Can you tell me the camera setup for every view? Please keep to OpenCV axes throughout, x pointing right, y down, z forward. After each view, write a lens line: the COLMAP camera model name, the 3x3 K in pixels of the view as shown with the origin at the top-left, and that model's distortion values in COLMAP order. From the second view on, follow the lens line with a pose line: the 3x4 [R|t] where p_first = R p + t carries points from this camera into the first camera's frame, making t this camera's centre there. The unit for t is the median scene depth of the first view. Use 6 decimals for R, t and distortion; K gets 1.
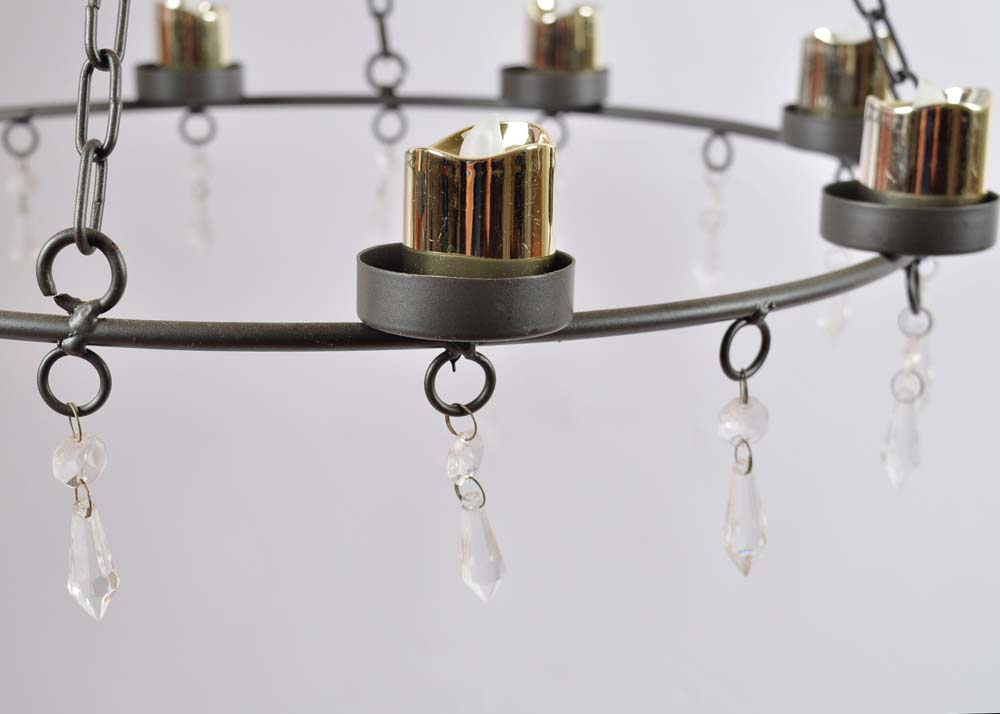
lens RADIAL K [[1842.4, 0, 475.8], [0, 1842.4, 357.4], [0, 0, 1]] dist [0.085637, 0.107349]
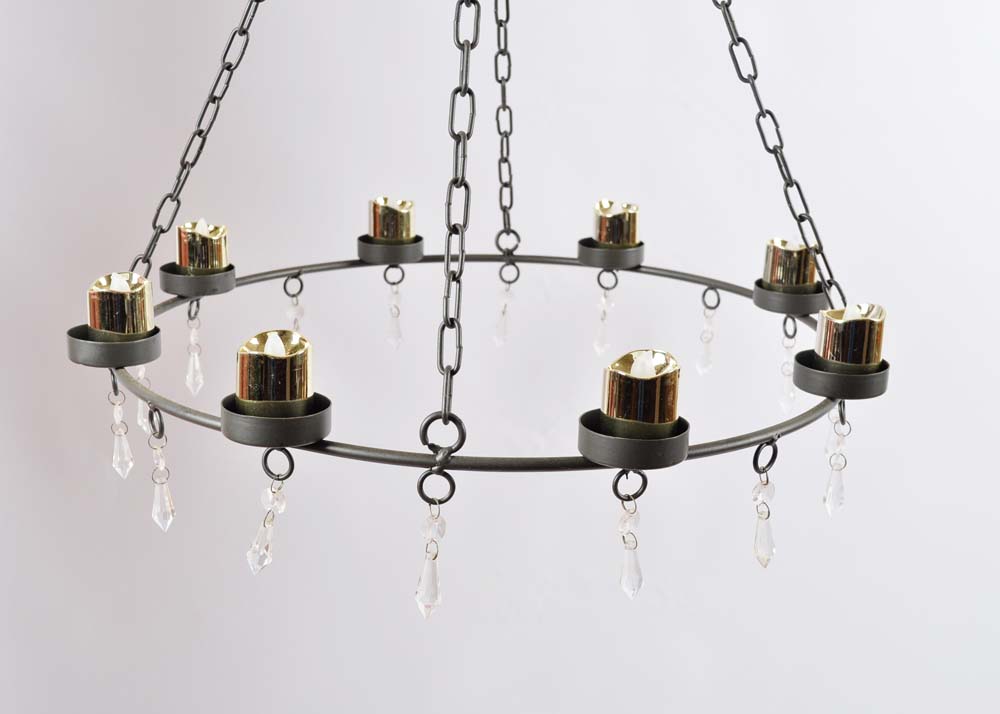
lens RADIAL K [[1418.3, 0, 500.0], [0, 1418.3, 357.0], [0, 0, 1]] dist [-0.014060, 0.013537]
pose [[0.998162, -0.003767, 0.060484, -0.221875], [0.001255, 0.999137, 0.041514, -0.172755], [-0.060589, -0.041362, 0.997305, -0.459336]]
